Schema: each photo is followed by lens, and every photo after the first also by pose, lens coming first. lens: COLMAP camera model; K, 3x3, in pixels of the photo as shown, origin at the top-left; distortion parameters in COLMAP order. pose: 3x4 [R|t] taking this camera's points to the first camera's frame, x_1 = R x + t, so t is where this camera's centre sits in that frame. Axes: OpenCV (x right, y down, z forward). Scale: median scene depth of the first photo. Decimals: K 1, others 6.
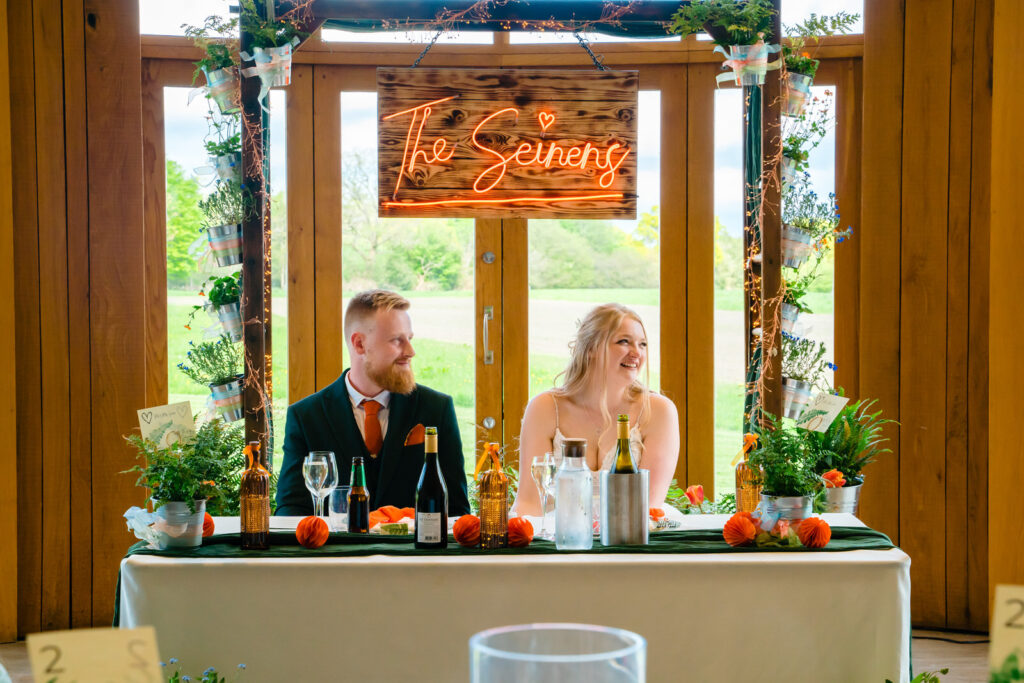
lens RADIAL K [[1751.4, 0, 512.0], [0, 1751.4, 341.5], [0, 0, 1]] dist [0.533616, -0.042267]
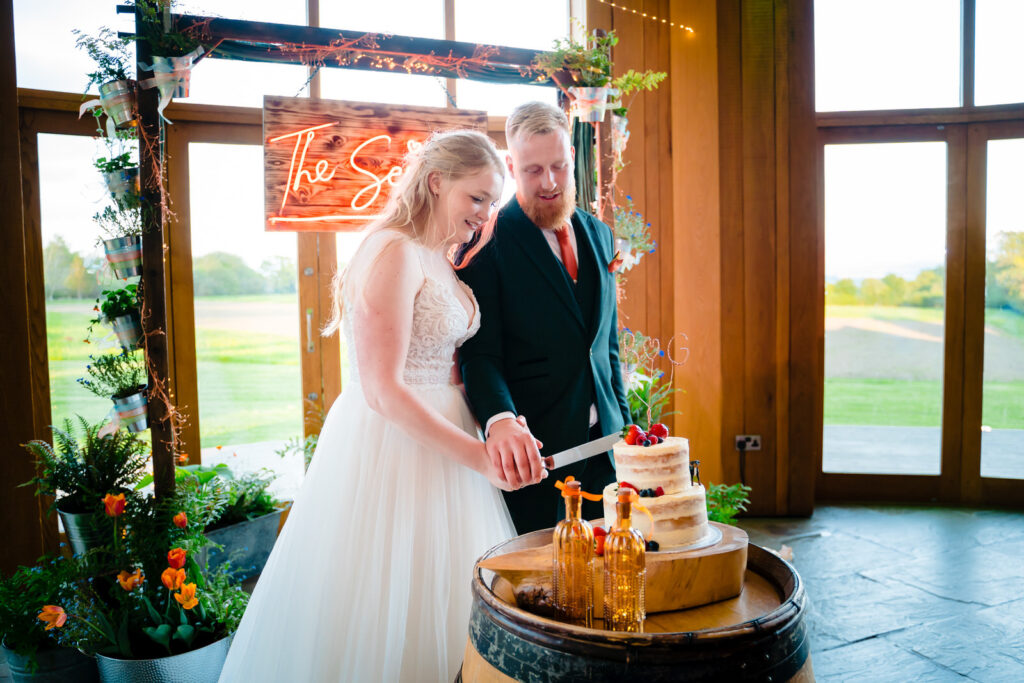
lens RADIAL K [[852.4, 0, 512.0], [0, 852.4, 341.5], [0, 0, 1]] dist [-0.008279, -0.001296]
pose [[0.943616, -0.040562, 0.328547, -0.108636], [0.031306, 0.998951, 0.033415, -0.015406], [-0.329558, -0.021245, 0.943896, 0.452474]]
